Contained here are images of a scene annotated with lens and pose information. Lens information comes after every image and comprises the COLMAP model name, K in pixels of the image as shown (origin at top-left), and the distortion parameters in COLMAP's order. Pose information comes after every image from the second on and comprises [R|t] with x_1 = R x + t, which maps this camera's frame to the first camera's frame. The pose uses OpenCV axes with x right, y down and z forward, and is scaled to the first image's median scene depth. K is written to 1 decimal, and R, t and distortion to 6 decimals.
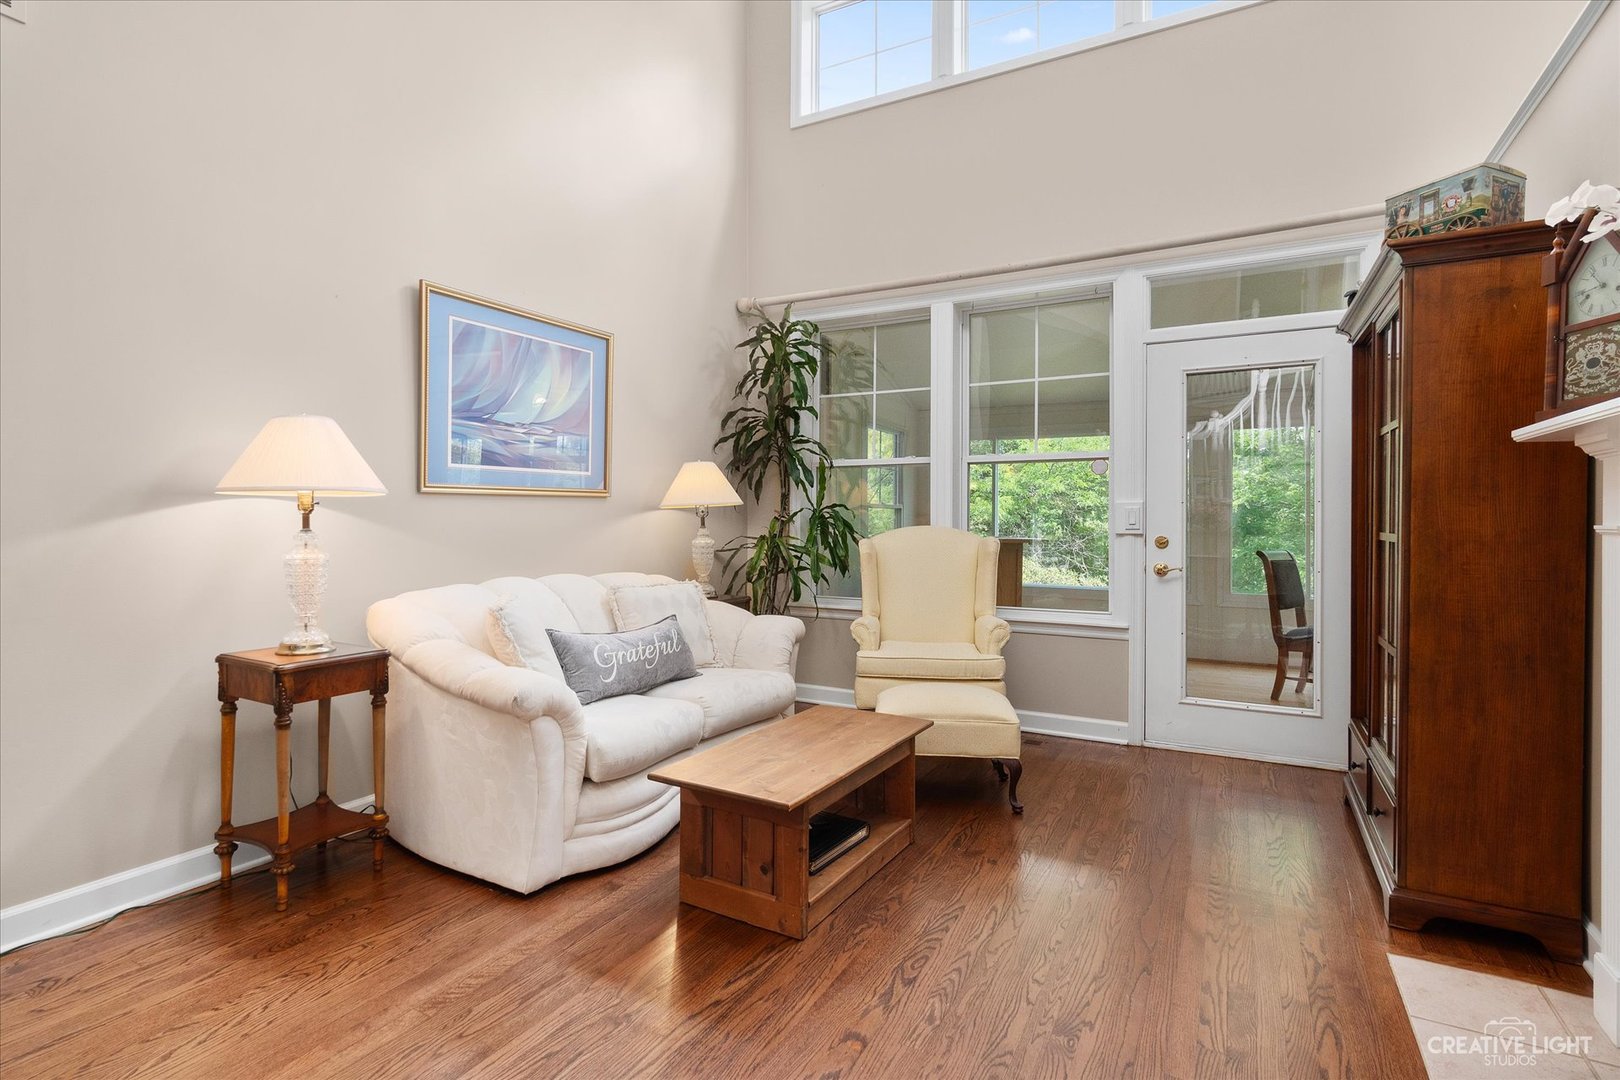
lens RADIAL K [[806.6, 0, 806.2], [0, 806.6, 529.5], [0, 0, 1]] dist [0.007486, 0.000429]
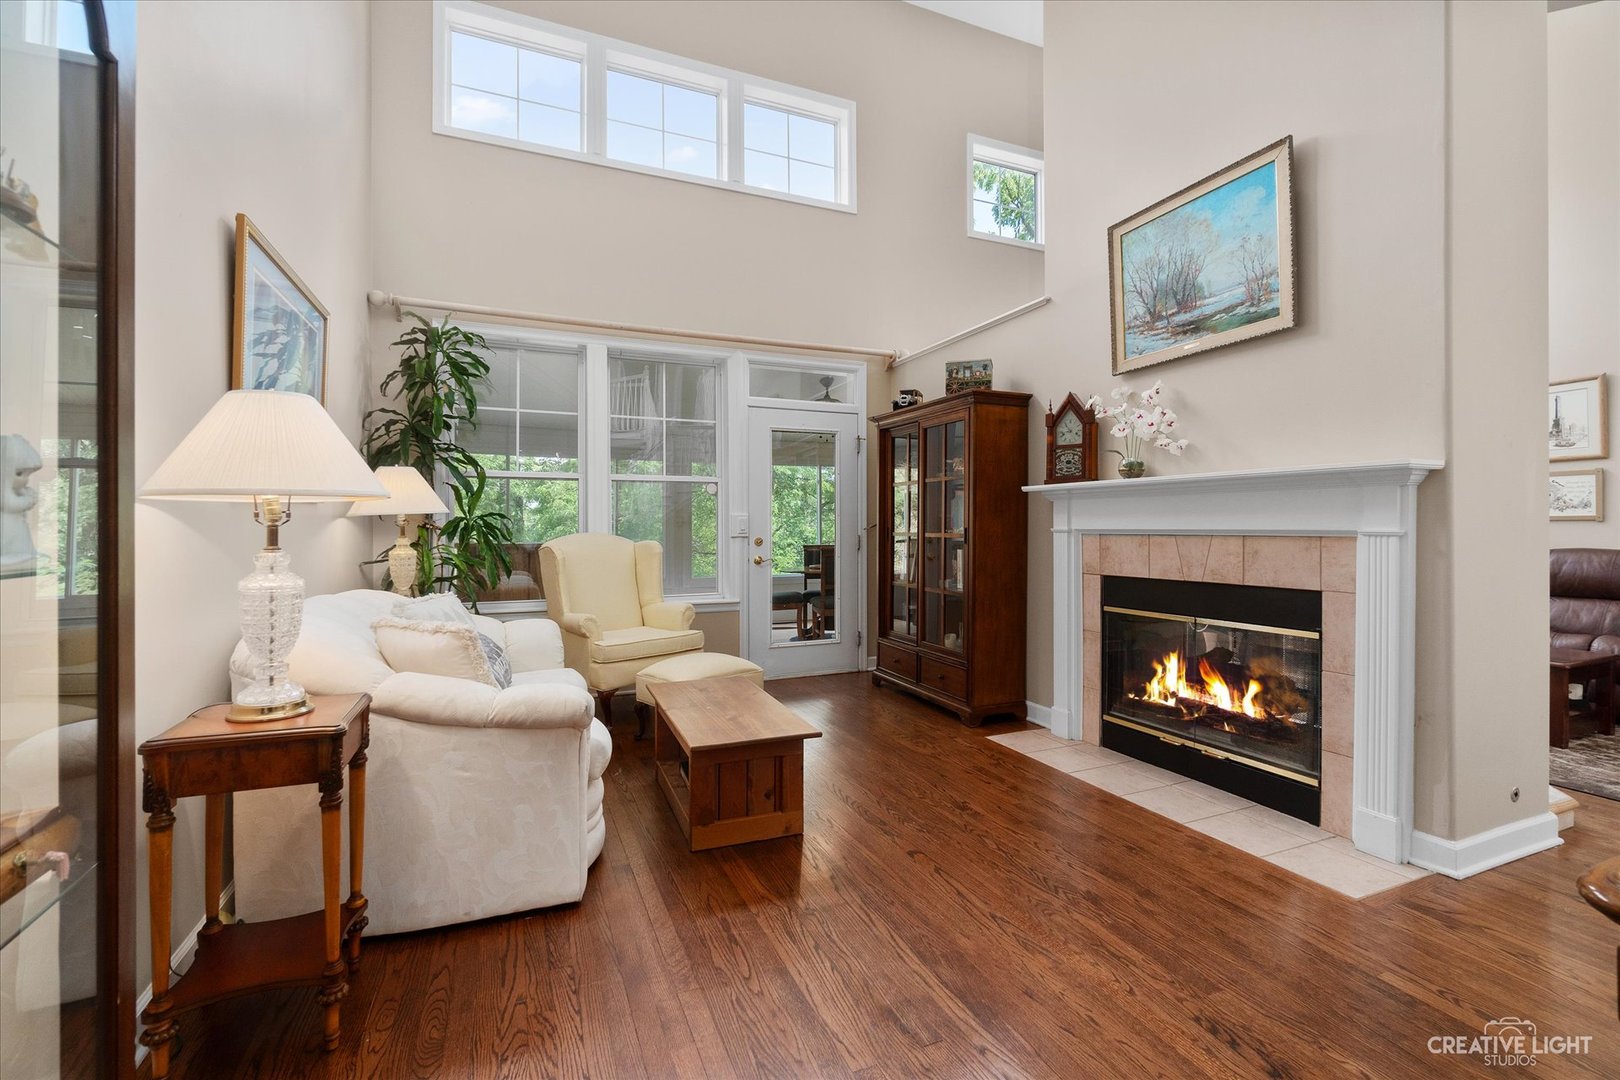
lens RADIAL K [[708.3, 0, 810.4], [0, 708.3, 532.8], [0, 0, 1]] dist [-0.001219, -0.000277]
pose [[0.608491, -0.013112, 0.793452, -0.791394], [0.014275, 0.999883, 0.005575, -0.009640], [-0.793432, 0.007934, 0.608607, 0.207828]]
